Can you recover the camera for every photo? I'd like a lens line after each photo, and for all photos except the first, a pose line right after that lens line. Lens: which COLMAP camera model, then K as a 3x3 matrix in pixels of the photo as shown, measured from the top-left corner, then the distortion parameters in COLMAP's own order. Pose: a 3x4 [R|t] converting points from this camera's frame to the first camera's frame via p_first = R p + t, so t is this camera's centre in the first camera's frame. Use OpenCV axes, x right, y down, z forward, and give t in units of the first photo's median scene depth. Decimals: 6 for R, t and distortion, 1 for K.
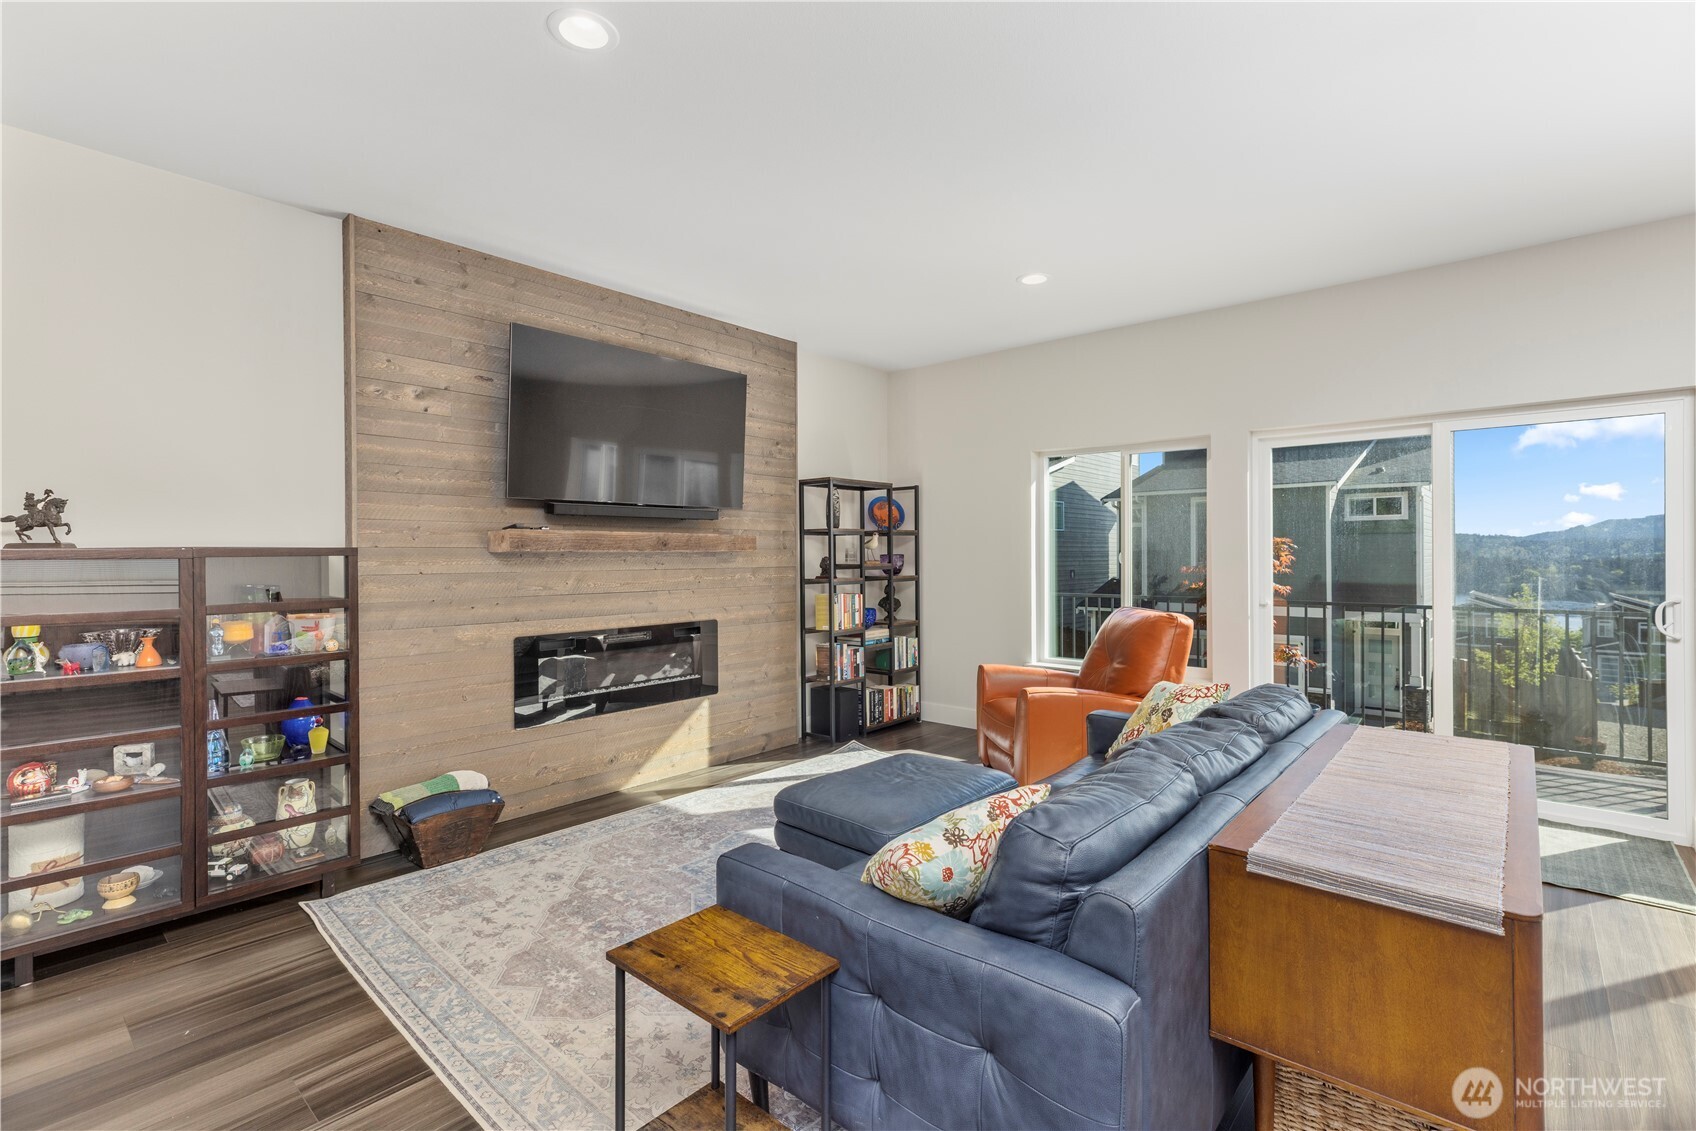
lens RADIAL K [[760.8, 0, 860.6], [0, 760.8, 560.5], [0, 0, 1]] dist [0.013137, -0.001204]
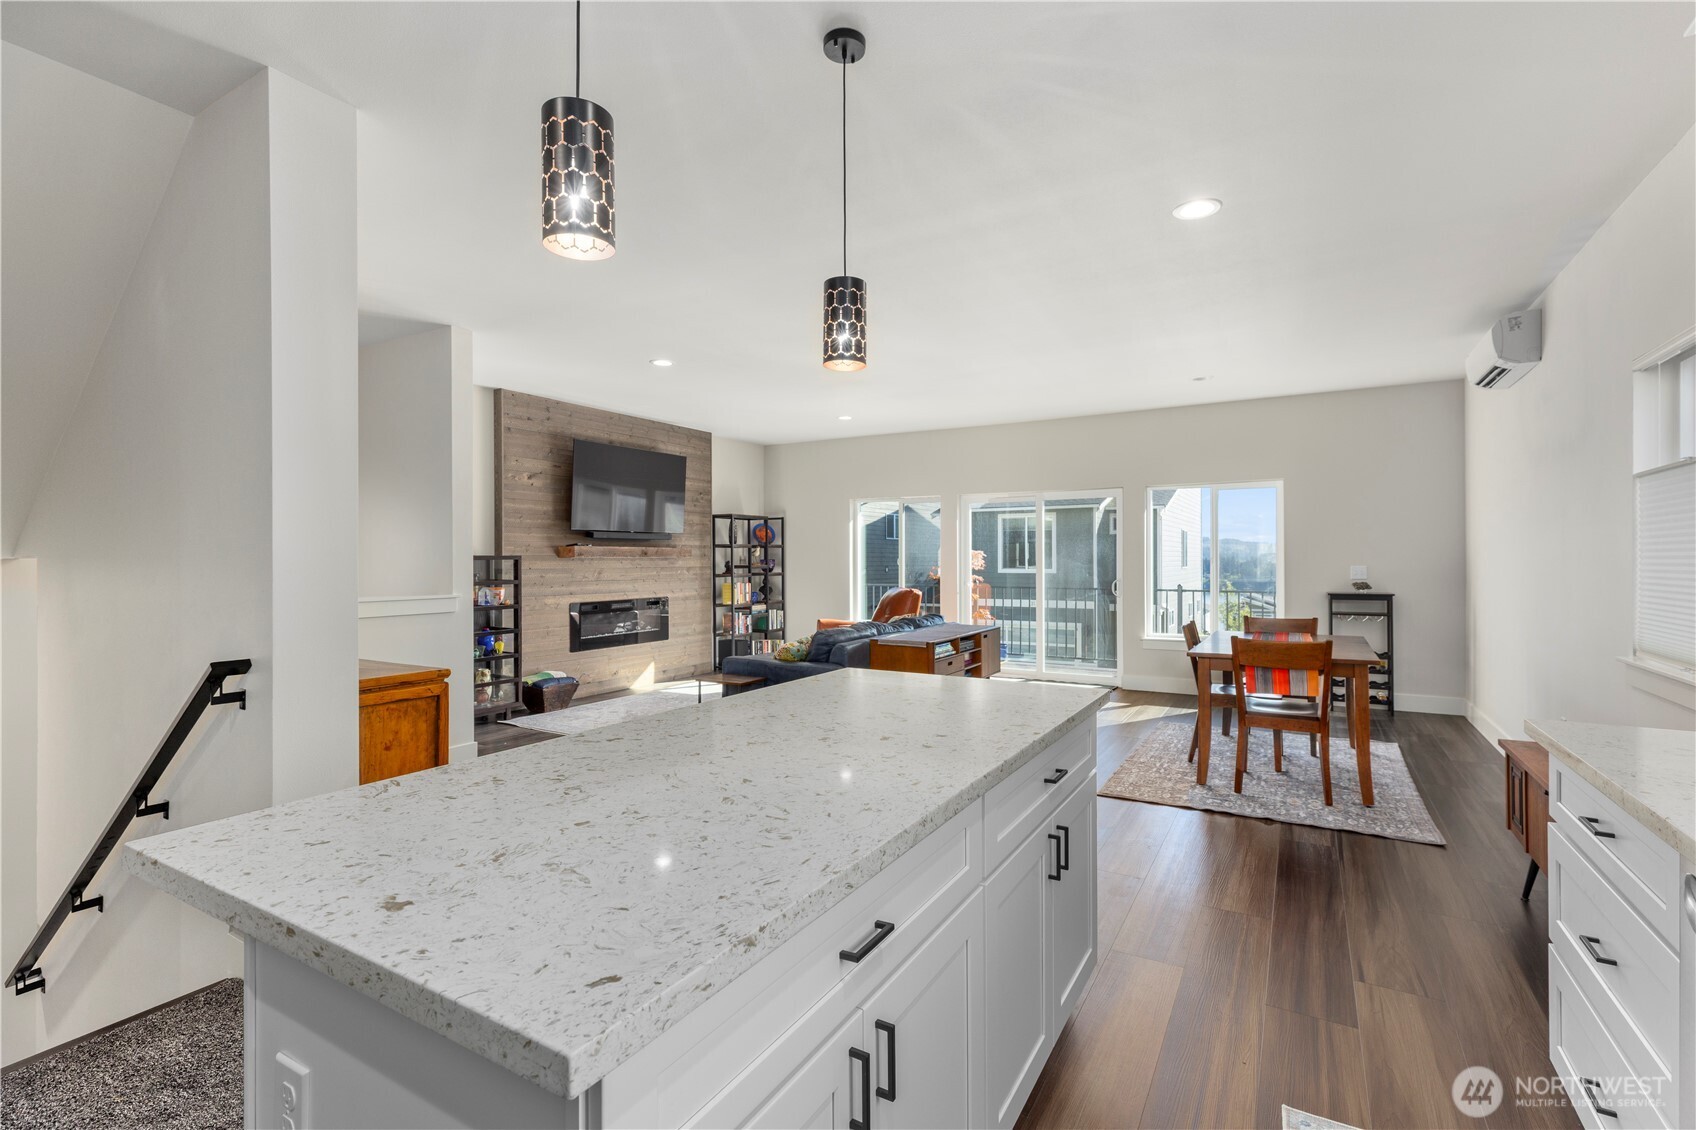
lens RADIAL K [[760.8, 0, 851.3], [0, 760.8, 561.4], [0, 0, 1]] dist [0.013137, -0.001204]
pose [[0.984718, -0.000293, 0.174159, -0.073080], [0.001502, 0.999976, -0.006813, 0.008274], [-0.174153, 0.006970, 0.984694, -0.707402]]
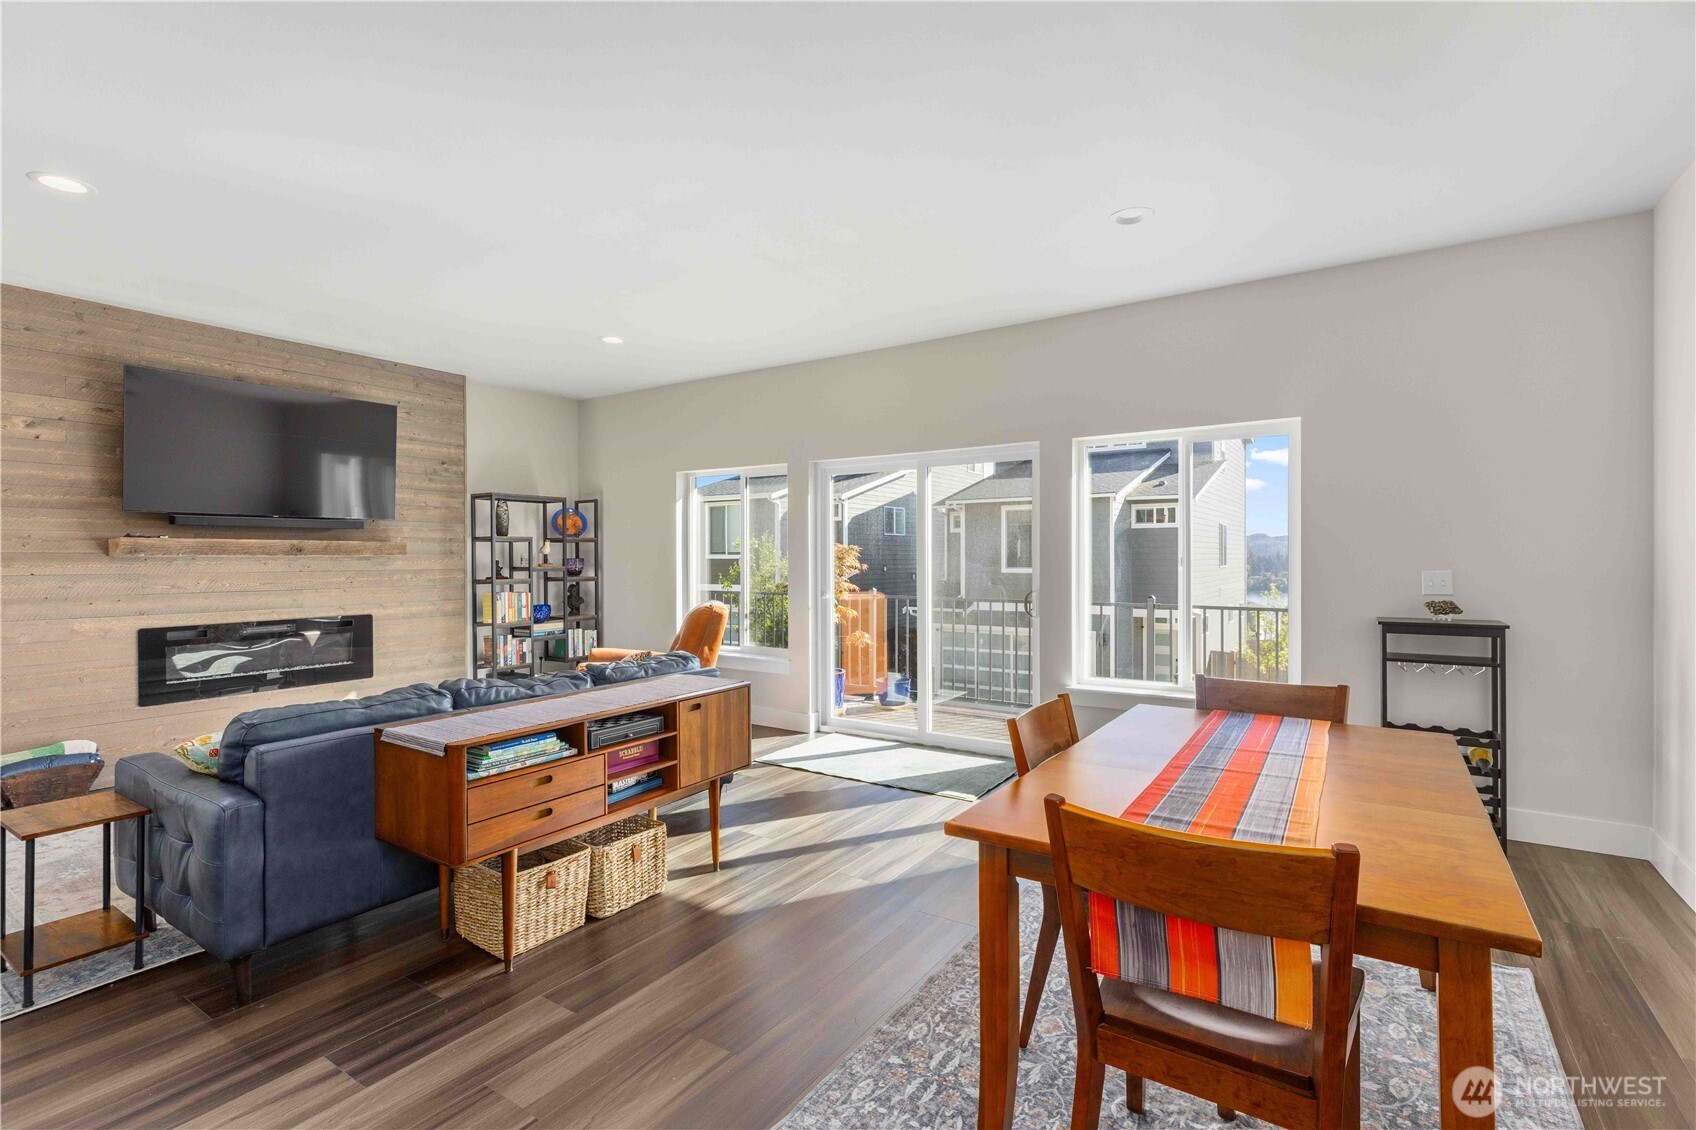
lens RADIAL K [[760.8, 0, 854.8], [0, 760.8, 566.5], [0, 0, 1]] dist [0.013137, -0.001204]
pose [[0.992947, -0.002078, 0.118538, 0.371632], [0.001798, 0.999995, 0.002465, 0.002343], [-0.118542, -0.002234, 0.992946, -0.230113]]
